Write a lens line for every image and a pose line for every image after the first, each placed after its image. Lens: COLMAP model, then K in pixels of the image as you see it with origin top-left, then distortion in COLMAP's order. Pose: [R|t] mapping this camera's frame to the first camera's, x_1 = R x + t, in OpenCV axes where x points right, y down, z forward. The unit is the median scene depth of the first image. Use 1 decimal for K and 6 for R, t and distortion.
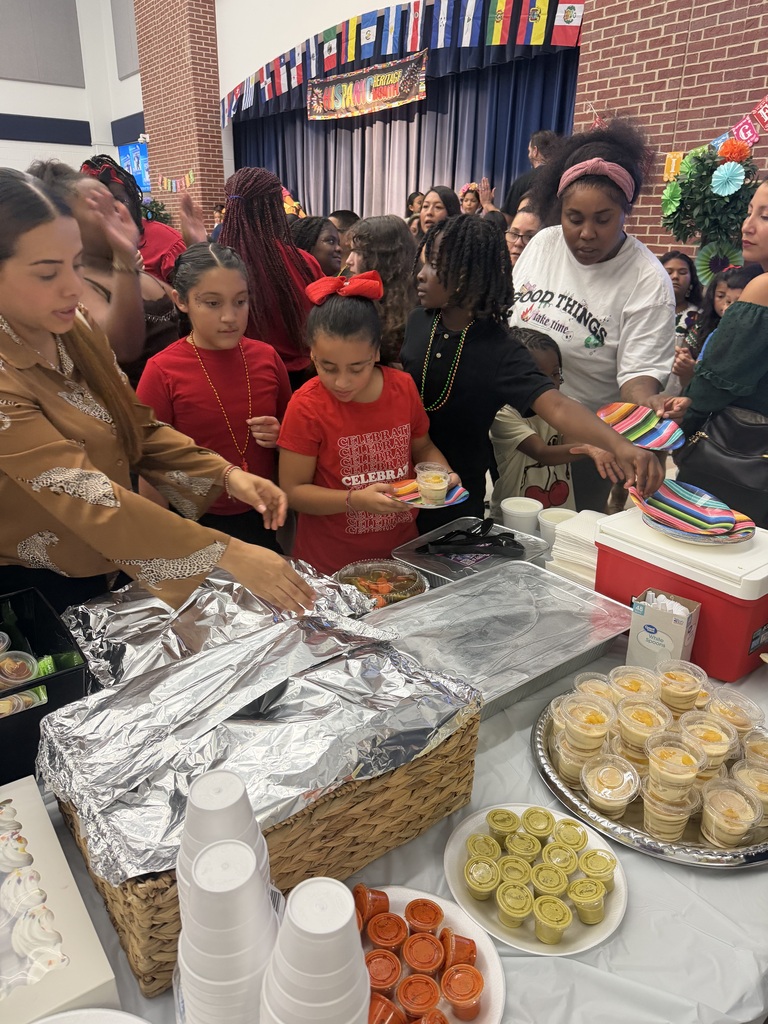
lens RADIAL K [[708.1, 0, 360.1], [0, 708.1, 514.9], [0, 0, 1]] dist [0.015616, -0.010233]
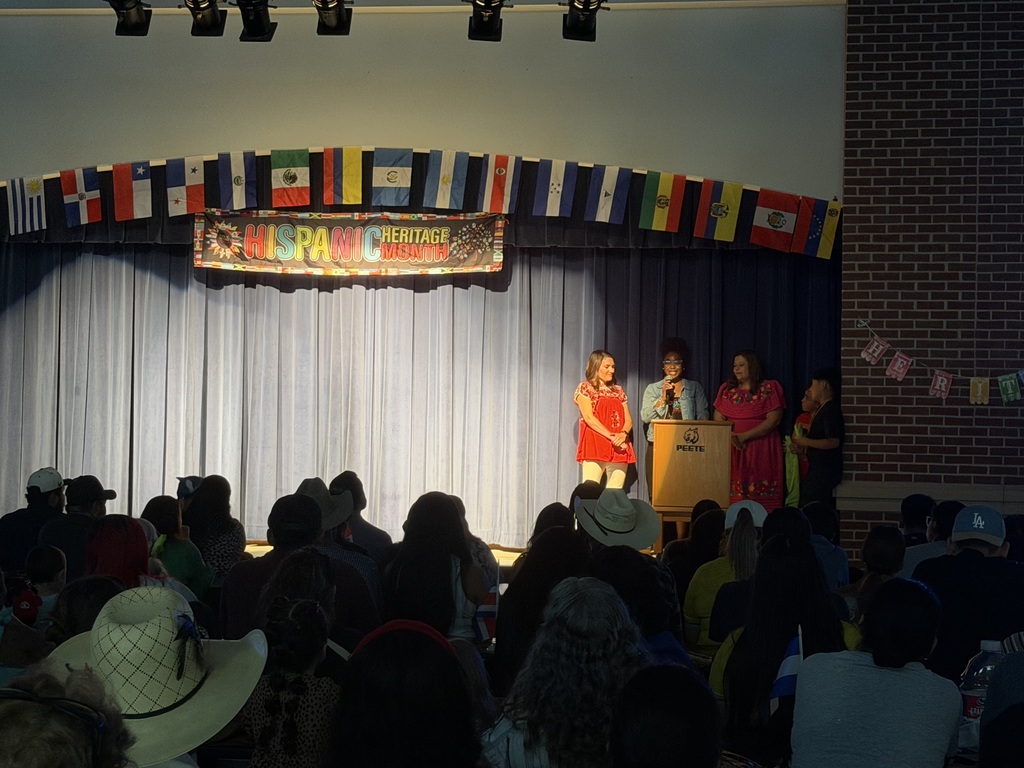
lens RADIAL K [[2052.1, 0, 510.9], [0, 2052.1, 384.2], [0, 0, 1]] dist [0.048881, 0.000000]
pose [[0.707735, 0.032303, 0.705739, -1.230288], [0.252338, 0.921501, -0.295230, 0.103939], [-0.659876, 0.387030, 0.644028, -0.238931]]
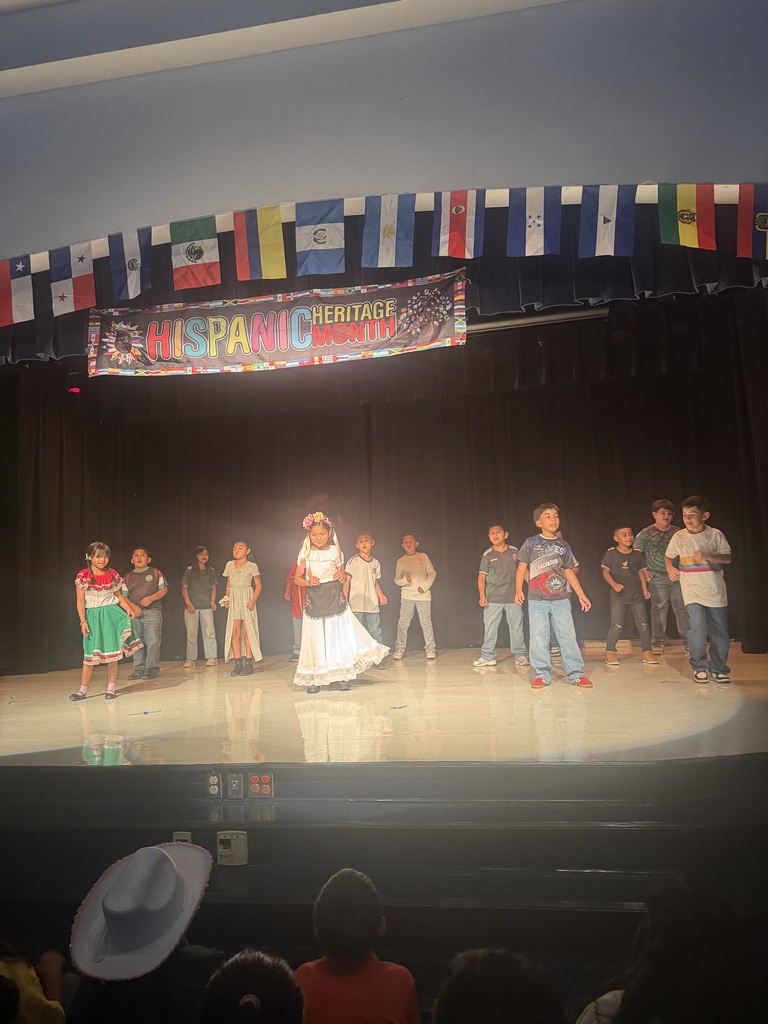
lens RADIAL K [[748.2, 0, 383.8], [0, 748.2, 494.8], [0, 0, 1]] dist [0.046639, -0.035847]
pose [[0.710070, 0.060999, 0.701484, -0.326599], [0.308498, 0.868583, -0.387804, -0.264365], [-0.632953, 0.491775, 0.597937, 0.705034]]
